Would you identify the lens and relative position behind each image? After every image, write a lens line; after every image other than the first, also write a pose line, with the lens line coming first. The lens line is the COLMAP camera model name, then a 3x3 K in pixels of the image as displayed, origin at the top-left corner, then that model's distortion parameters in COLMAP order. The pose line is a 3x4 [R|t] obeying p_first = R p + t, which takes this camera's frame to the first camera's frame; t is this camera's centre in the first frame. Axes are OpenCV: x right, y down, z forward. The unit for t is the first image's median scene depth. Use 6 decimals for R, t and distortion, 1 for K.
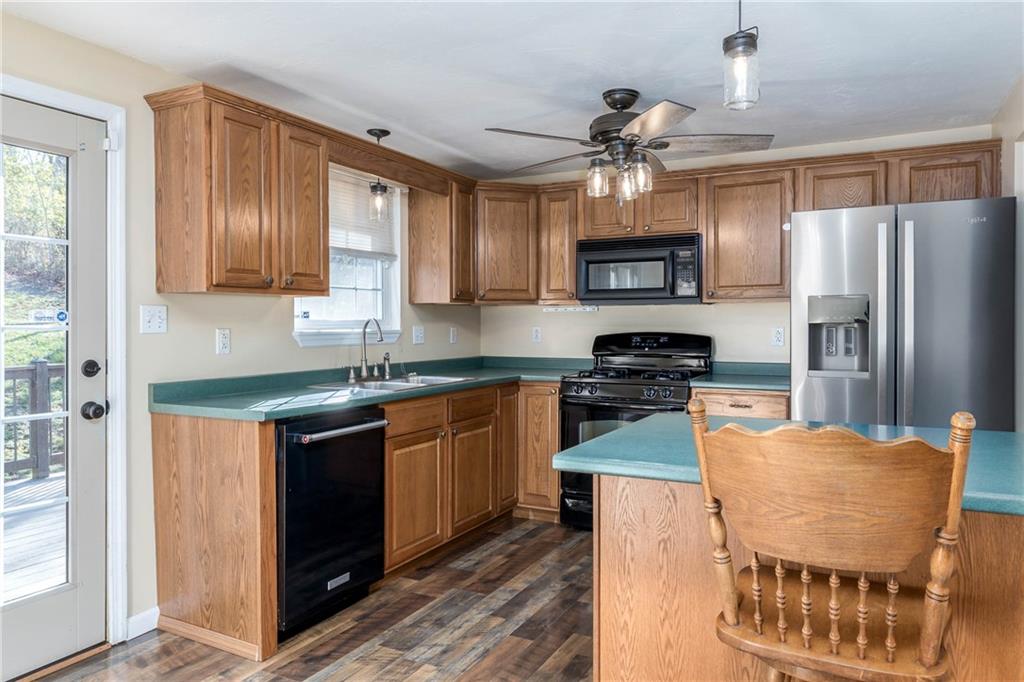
lens RADIAL K [[698.1, 0, 517.0], [0, 698.1, 324.8], [0, 0, 1]] dist [-0.000495, -0.000536]
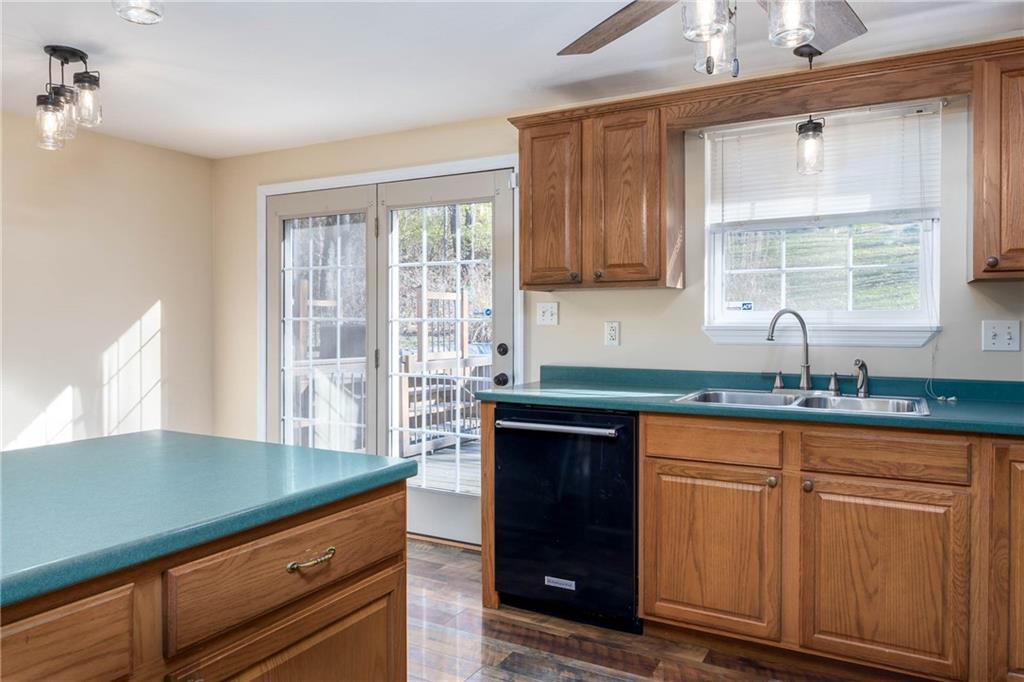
lens RADIAL K [[698.1, 0, 517.0], [0, 698.1, 324.8], [0, 0, 1]] dist [-0.000495, -0.000536]
pose [[-0.018602, 0.007054, -0.999802, 0.690091], [-0.002560, 0.999971, 0.007103, 0.003052], [0.999824, 0.002692, -0.018583, 0.931715]]
